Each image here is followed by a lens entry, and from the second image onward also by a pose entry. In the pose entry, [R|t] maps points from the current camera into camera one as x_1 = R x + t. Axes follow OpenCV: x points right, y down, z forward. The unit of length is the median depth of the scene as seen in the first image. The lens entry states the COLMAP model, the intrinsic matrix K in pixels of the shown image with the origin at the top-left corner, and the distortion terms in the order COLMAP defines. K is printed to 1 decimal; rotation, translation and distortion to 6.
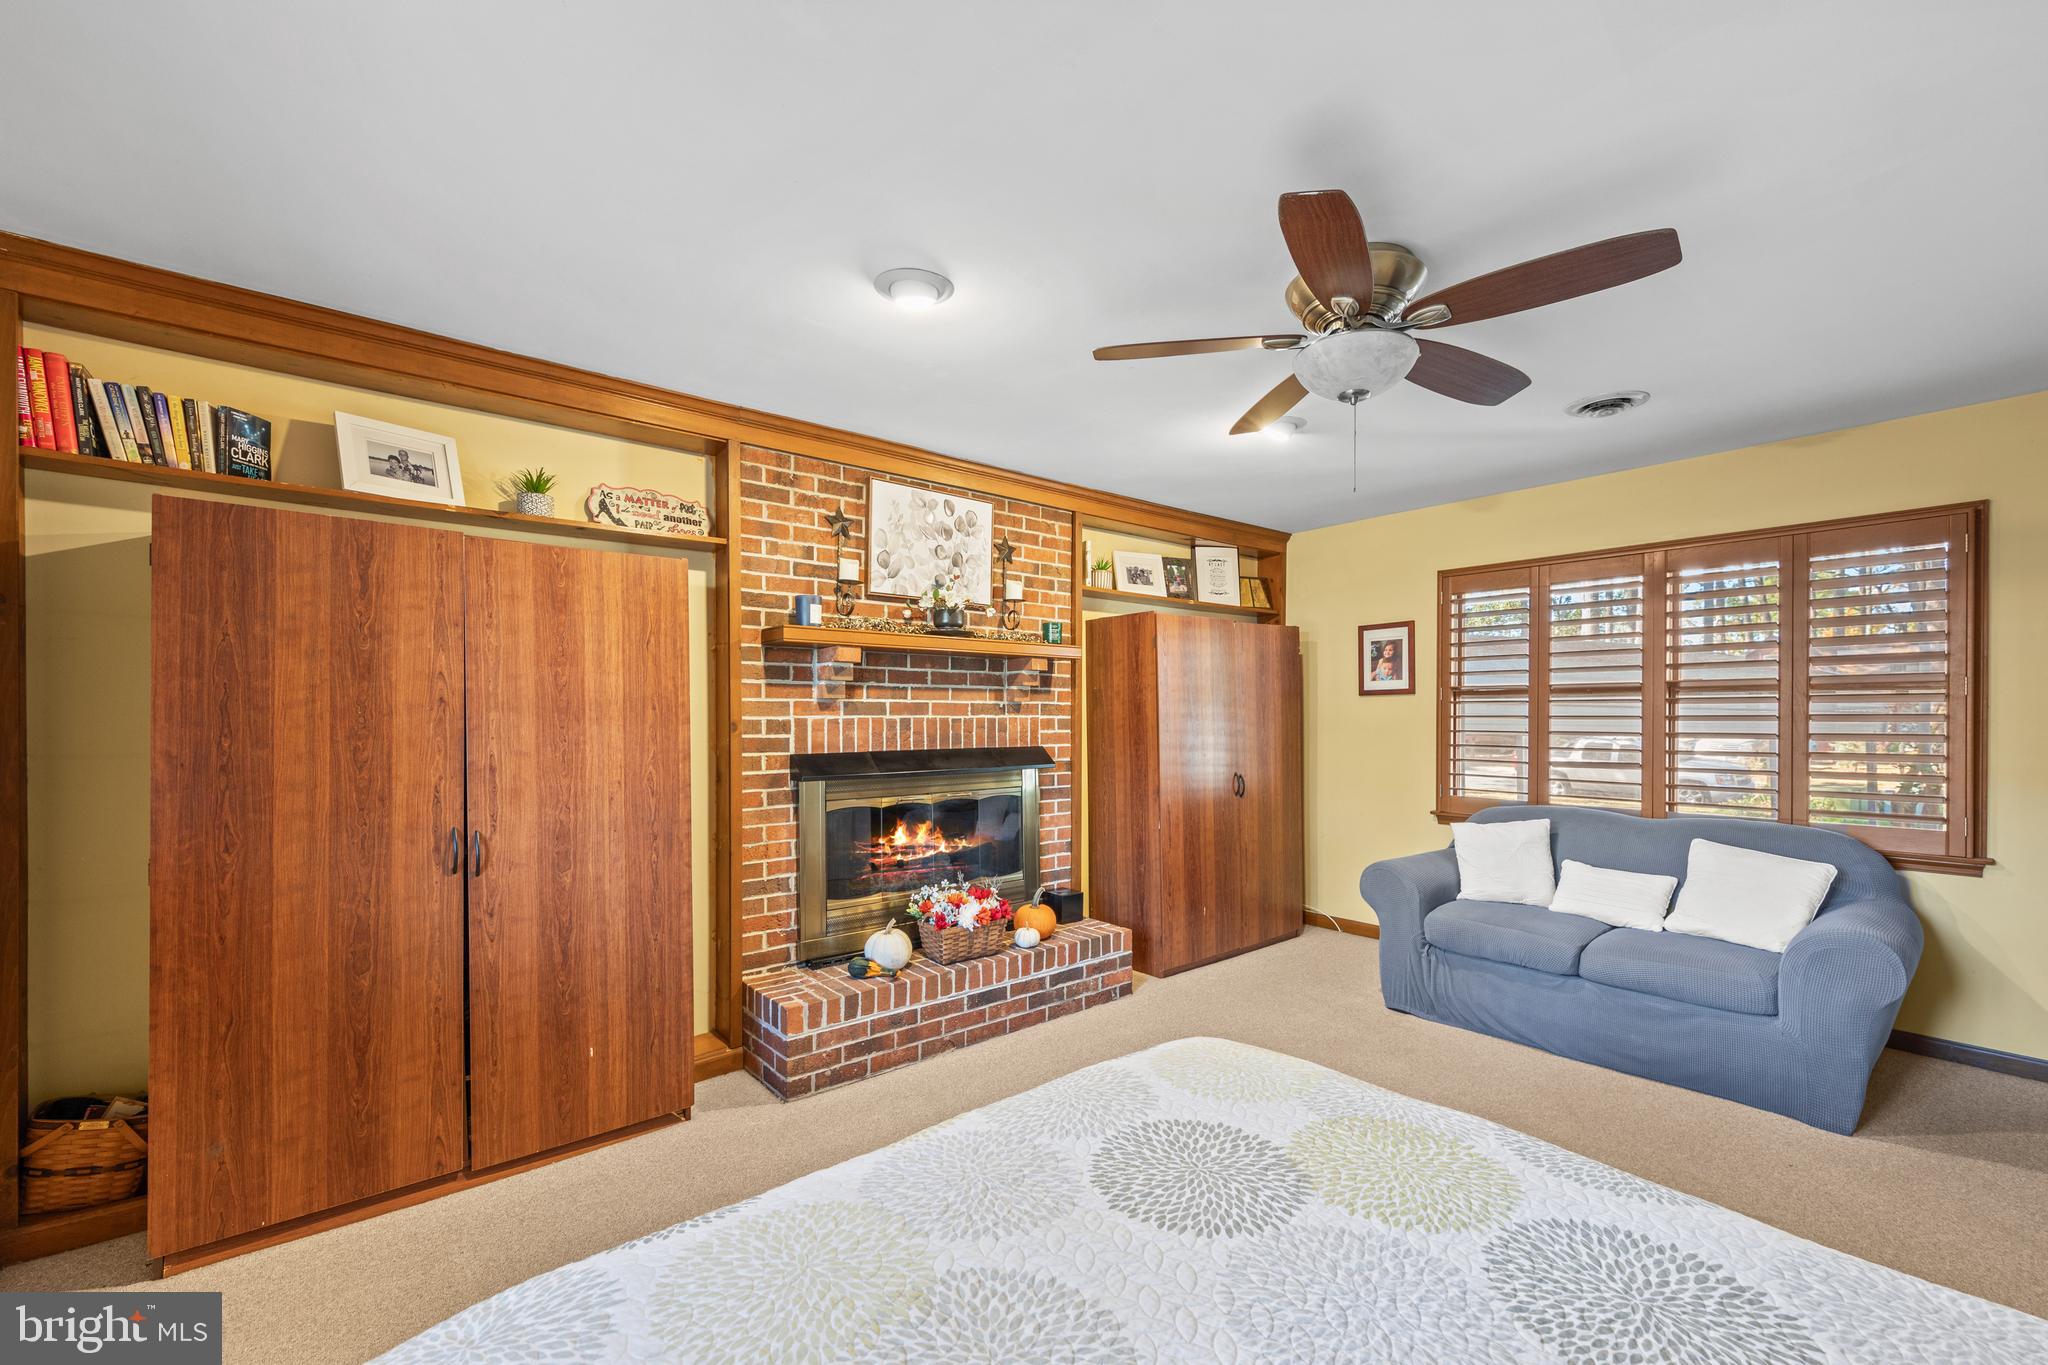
lens RADIAL K [[887.4, 0, 1041.3], [0, 887.4, 717.8], [0, 0, 1]] dist [0.000997, 0.000995]
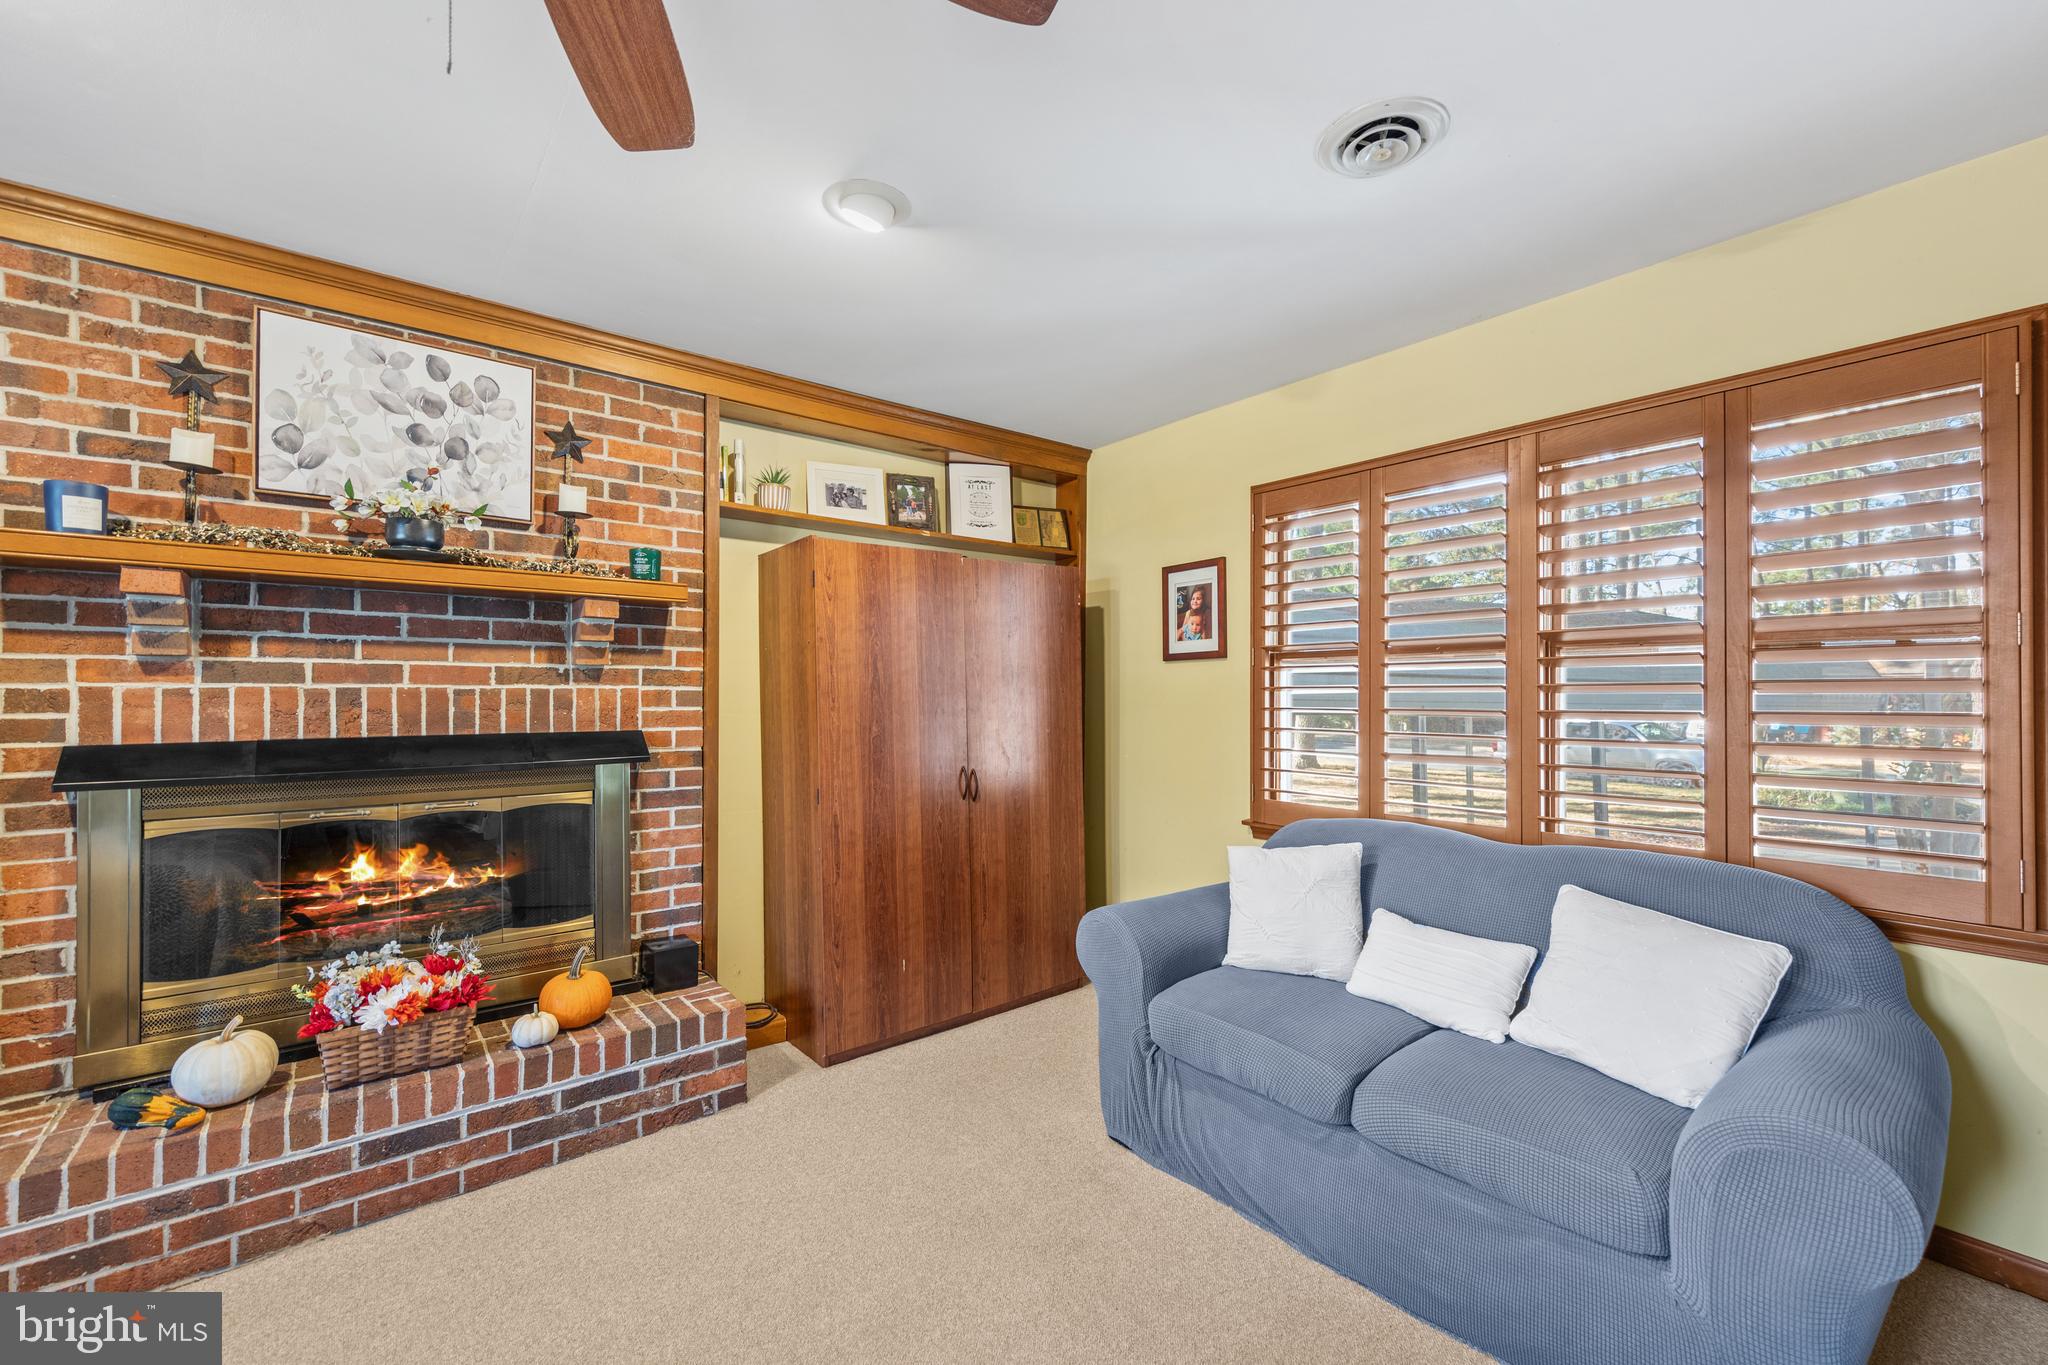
lens RADIAL K [[887.4, 0, 1021.9], [0, 887.4, 687.2], [0, 0, 1]] dist [0.000997, 0.000995]
pose [[0.999951, -0.000223, -0.009868, 0.341796], [0.000117, 0.999943, -0.010710, 0.006529], [0.009870, 0.010709, 0.999894, 0.356398]]
